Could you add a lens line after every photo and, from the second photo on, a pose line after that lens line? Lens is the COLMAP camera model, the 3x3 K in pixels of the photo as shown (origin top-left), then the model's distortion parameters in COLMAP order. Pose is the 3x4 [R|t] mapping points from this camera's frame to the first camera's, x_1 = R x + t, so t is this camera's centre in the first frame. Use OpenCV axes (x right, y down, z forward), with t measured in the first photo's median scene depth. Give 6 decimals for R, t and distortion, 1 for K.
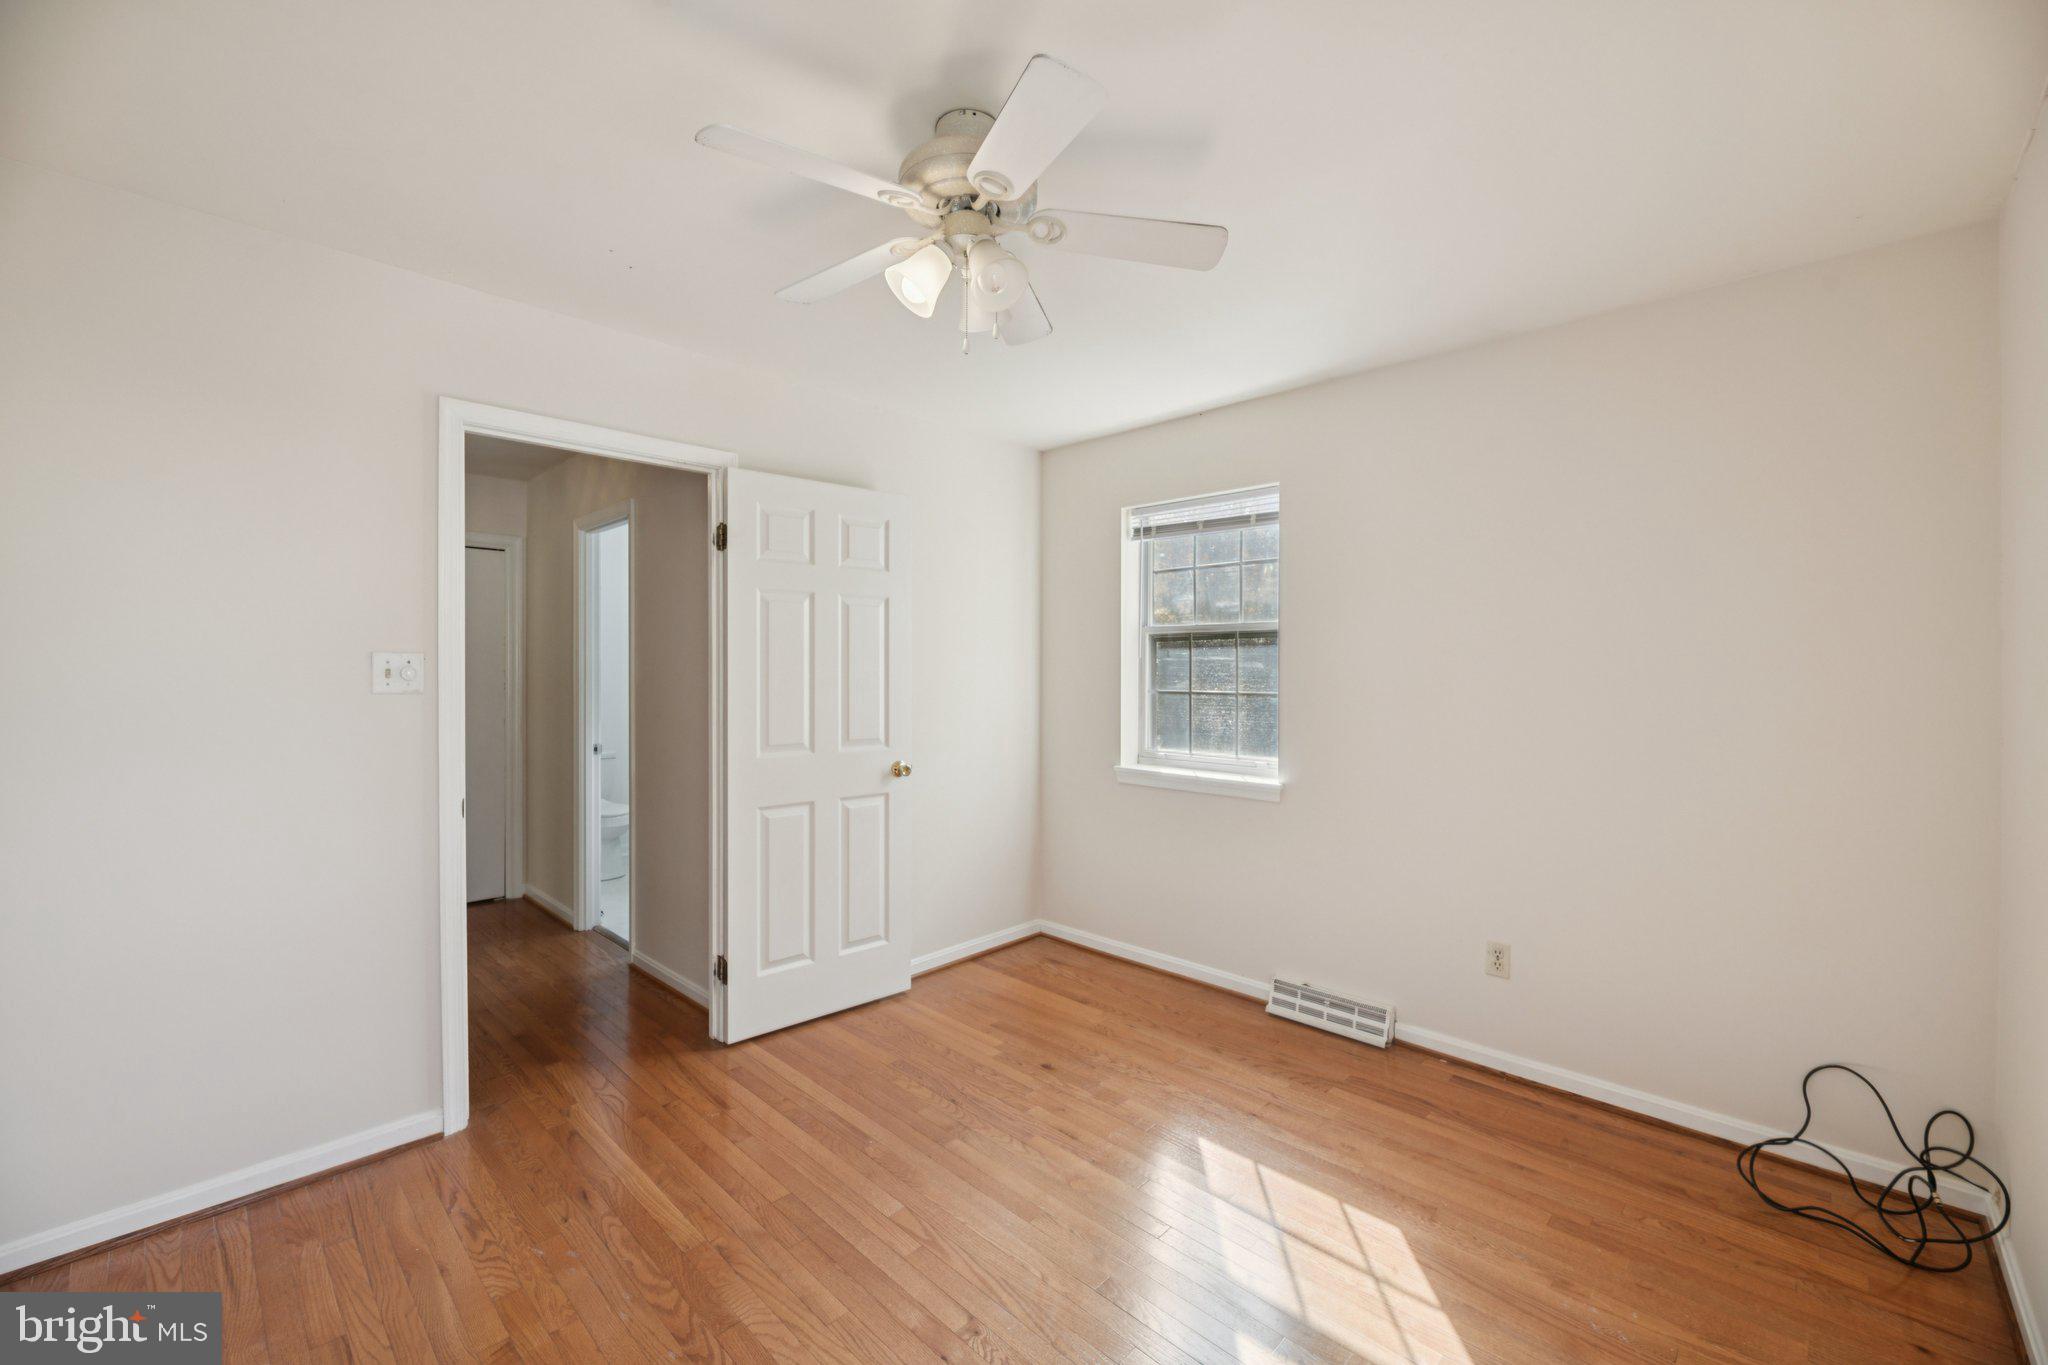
lens RADIAL K [[826.9, 0, 1037.5], [0, 826.9, 681.3], [0, 0, 1]] dist [-0.001198, 0.000045]
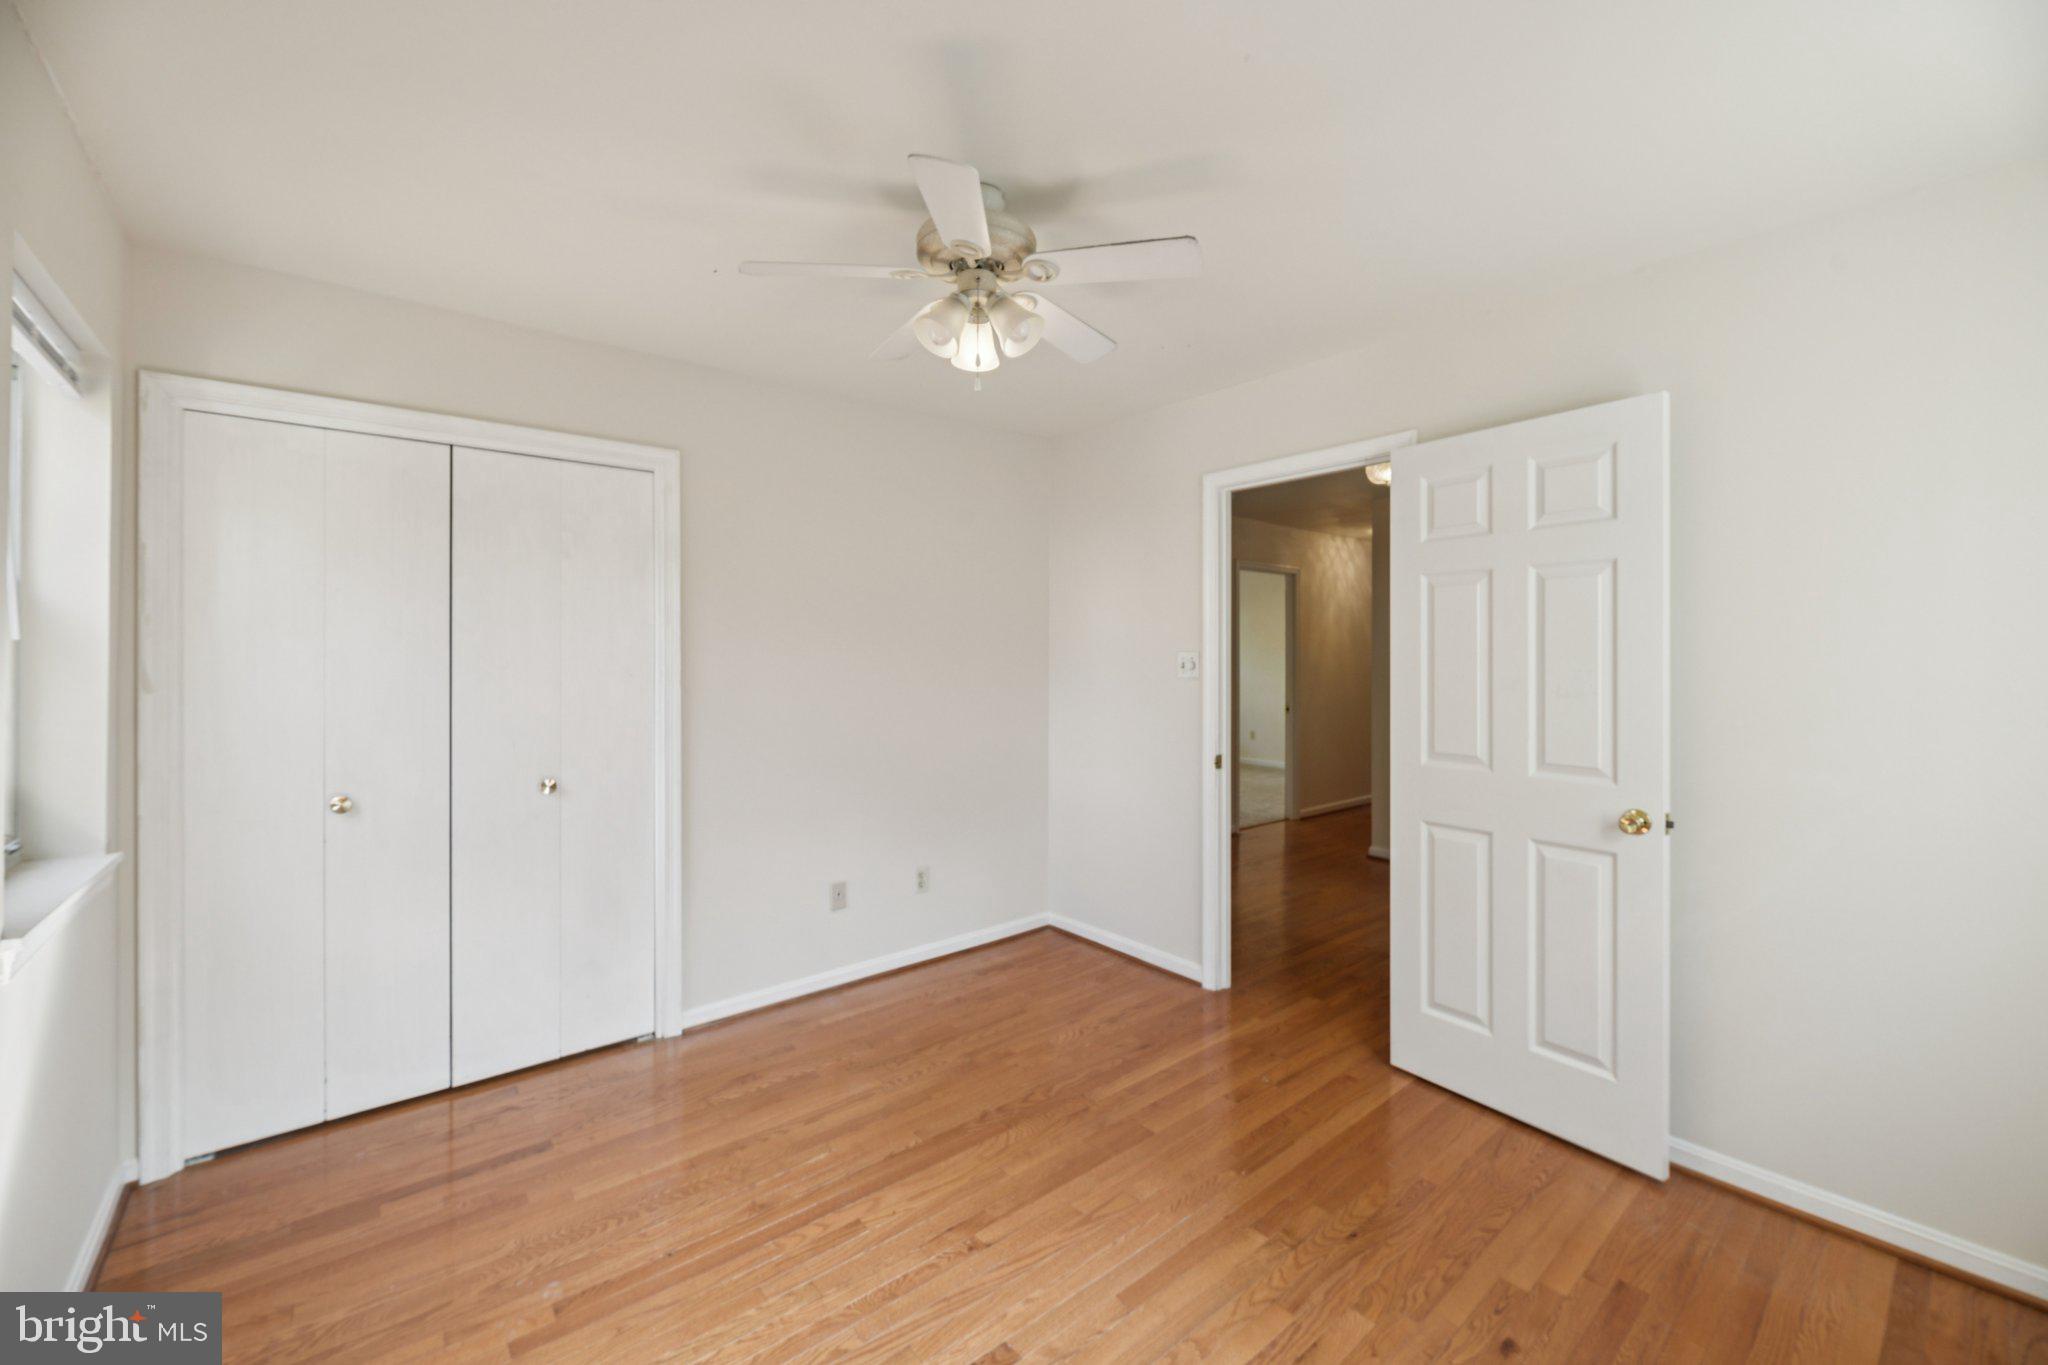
lens RADIAL K [[826.9, 0, 1040.2], [0, 826.9, 675.9], [0, 0, 1]] dist [-0.001198, 0.000045]
pose [[-0.109988, 0.017270, -0.993783, 0.575313], [-0.019577, 0.999617, 0.019538, -0.011947], [0.993740, 0.021604, -0.109608, 0.671204]]
